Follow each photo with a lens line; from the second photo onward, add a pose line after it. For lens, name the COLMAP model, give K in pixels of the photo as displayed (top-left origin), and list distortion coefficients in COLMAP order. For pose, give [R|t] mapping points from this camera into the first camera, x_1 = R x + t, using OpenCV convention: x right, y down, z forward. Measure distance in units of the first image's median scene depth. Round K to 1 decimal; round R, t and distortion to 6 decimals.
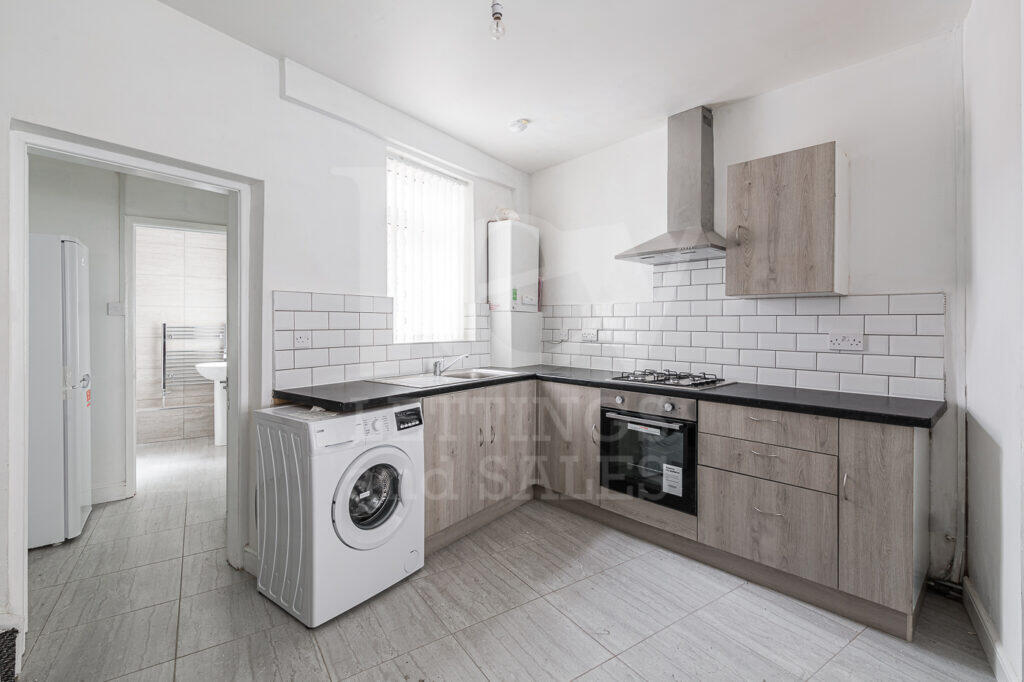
lens RADIAL K [[452.2, 0, 513.8], [0, 452.2, 322.0], [0, 0, 1]] dist [-0.000535, -0.000193]
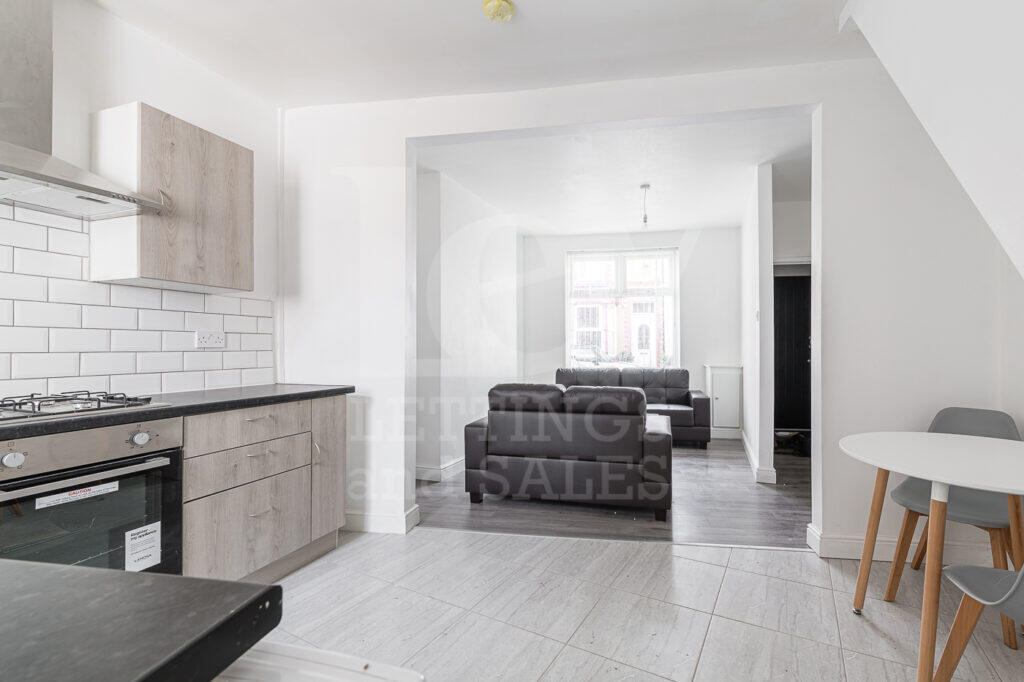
lens RADIAL K [[461.1, 0, 512.0], [0, 461.1, 341.0], [0, 0, 1]] dist [0.000728, 0.000150]
pose [[-0.408294, 0.005822, 0.912832, -0.508400], [-0.004483, 0.999955, -0.008383, 0.054196], [-0.912839, -0.007515, -0.408250, 0.831034]]
